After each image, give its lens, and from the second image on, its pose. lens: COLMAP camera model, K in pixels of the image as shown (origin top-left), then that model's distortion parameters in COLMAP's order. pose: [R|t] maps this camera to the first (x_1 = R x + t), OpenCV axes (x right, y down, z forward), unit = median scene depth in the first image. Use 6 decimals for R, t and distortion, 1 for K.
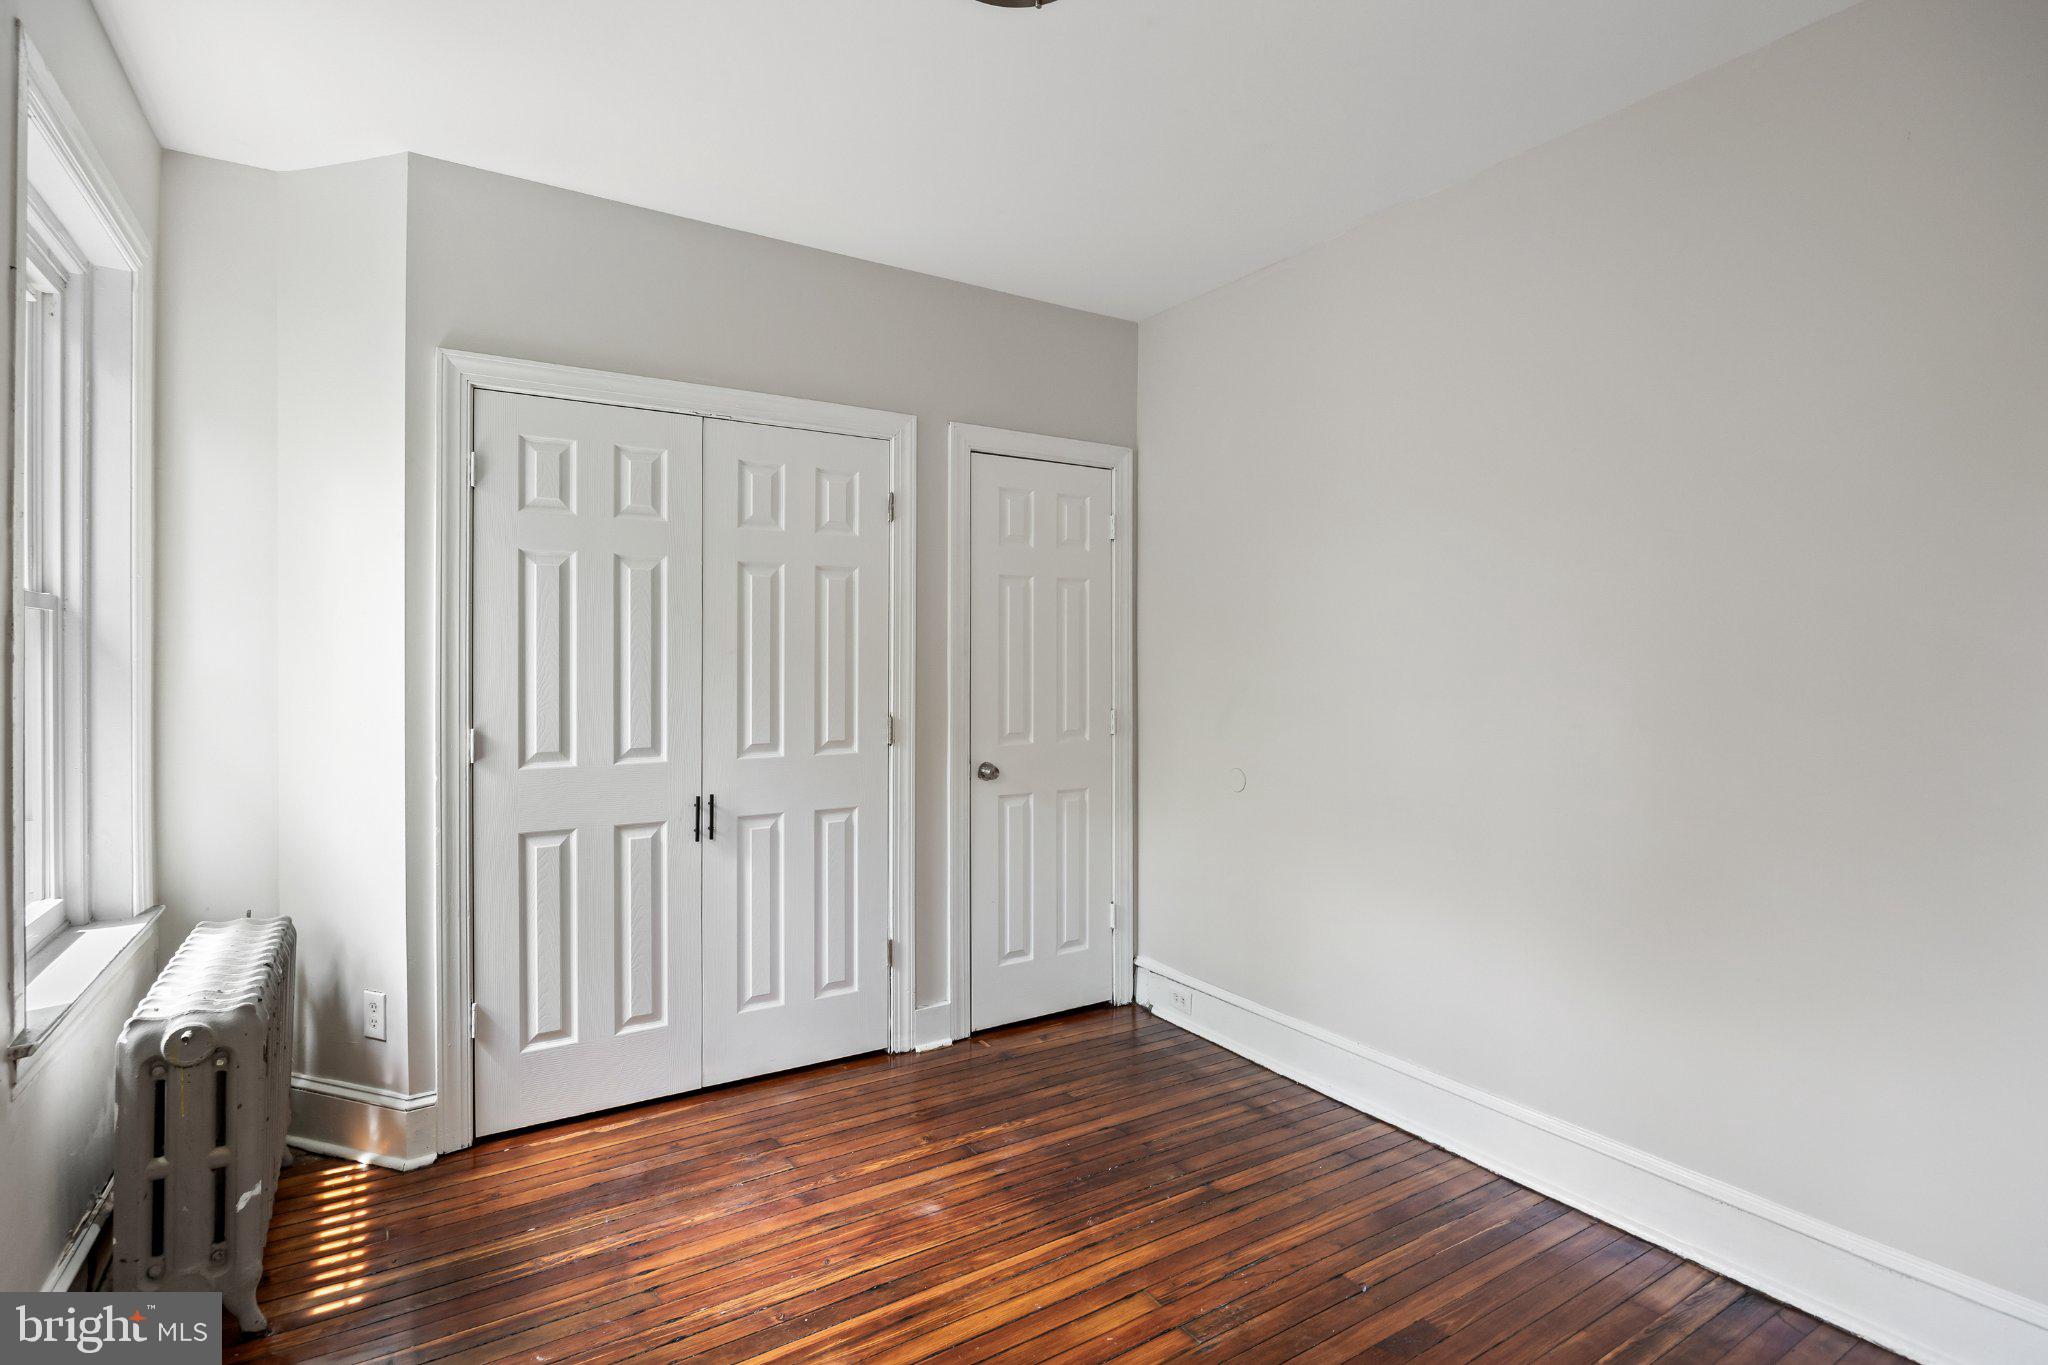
lens RADIAL K [[1009.3, 0, 1032.2], [0, 1009.3, 671.1], [0, 0, 1]] dist [-0.013677, 0.001490]
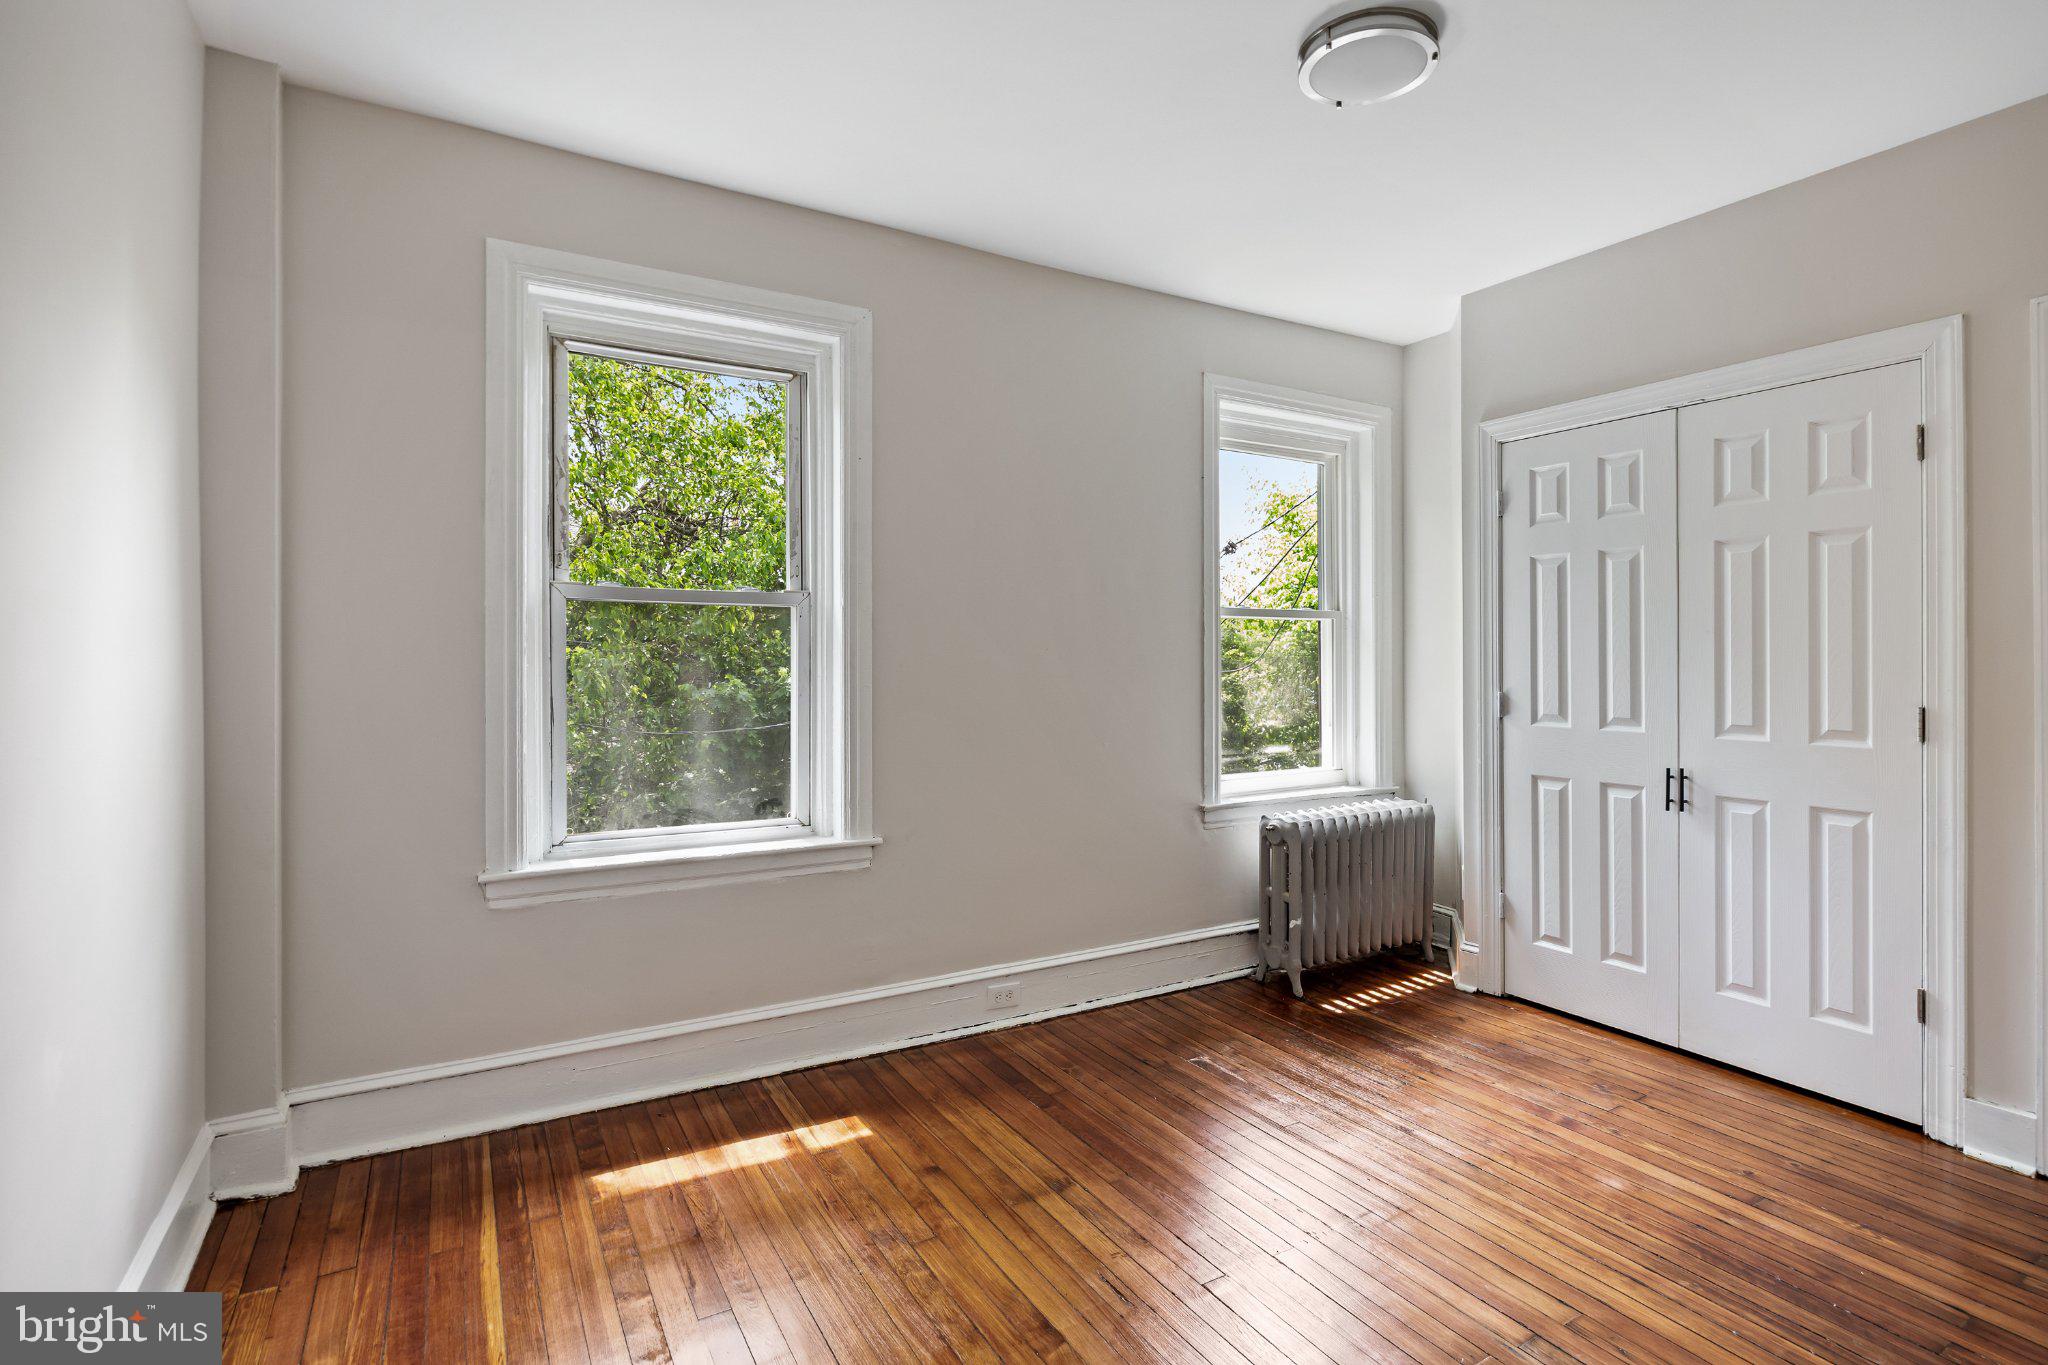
lens RADIAL K [[948.1, 0, 1000.3], [0, 948.1, 653.0], [0, 0, 1]] dist [-0.015061, -0.000126]
pose [[-0.056378, 0.002304, -0.998407, 0.738414], [0.000668, 0.999997, 0.002270, 0.000247], [0.998409, -0.000539, -0.056380, 0.373315]]
